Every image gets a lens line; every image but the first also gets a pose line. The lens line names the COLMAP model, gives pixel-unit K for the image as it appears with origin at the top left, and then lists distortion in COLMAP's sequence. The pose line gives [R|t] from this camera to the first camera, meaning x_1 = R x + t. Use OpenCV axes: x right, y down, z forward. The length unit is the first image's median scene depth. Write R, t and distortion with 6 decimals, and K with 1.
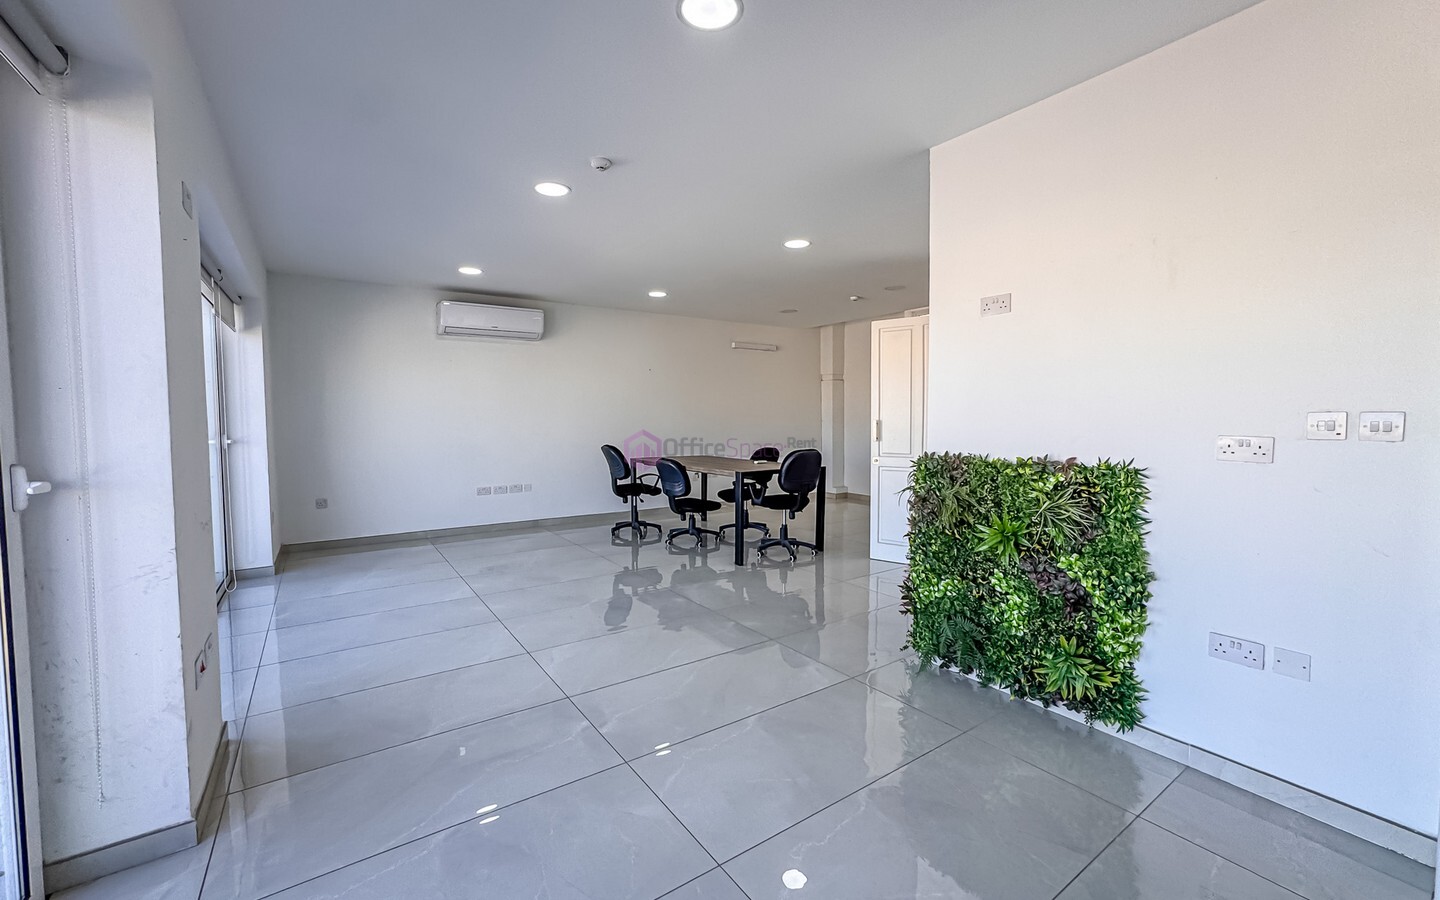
lens RADIAL K [[581.2, 0, 716.6], [0, 581.2, 448.0], [0, 0, 1]] dist [-0.042723, 0.019017]
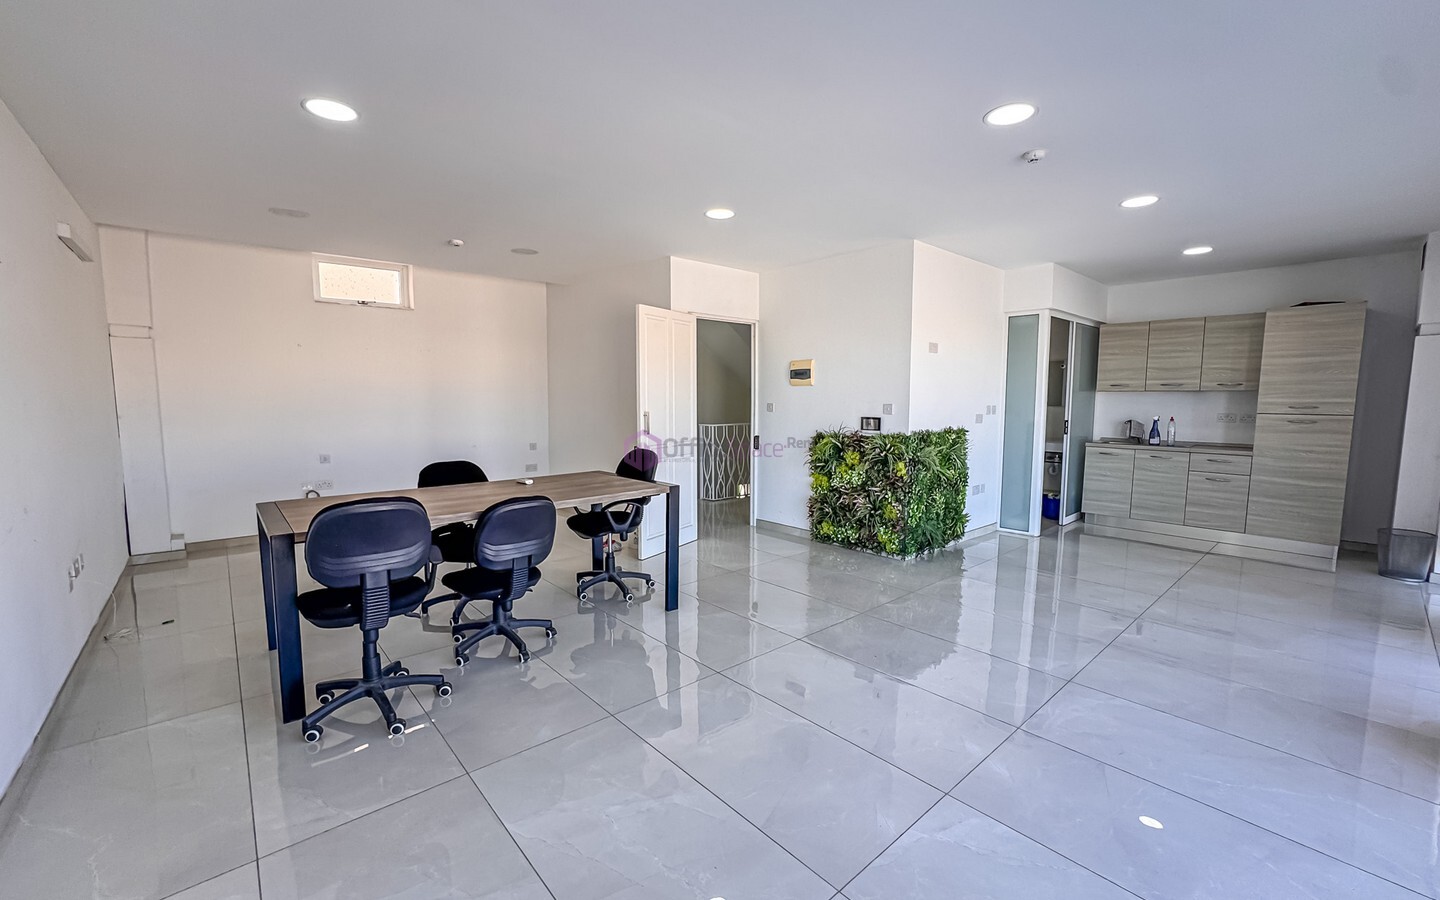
lens RADIAL K [[581.2, 0, 716.6], [0, 581.2, 448.0], [0, 0, 1]] dist [-0.042723, 0.019017]
pose [[-0.108755, -0.090349, 0.989954, -0.886713], [0.051361, 0.994020, 0.096363, -0.098111], [-0.992741, 0.061325, -0.103464, 1.283613]]
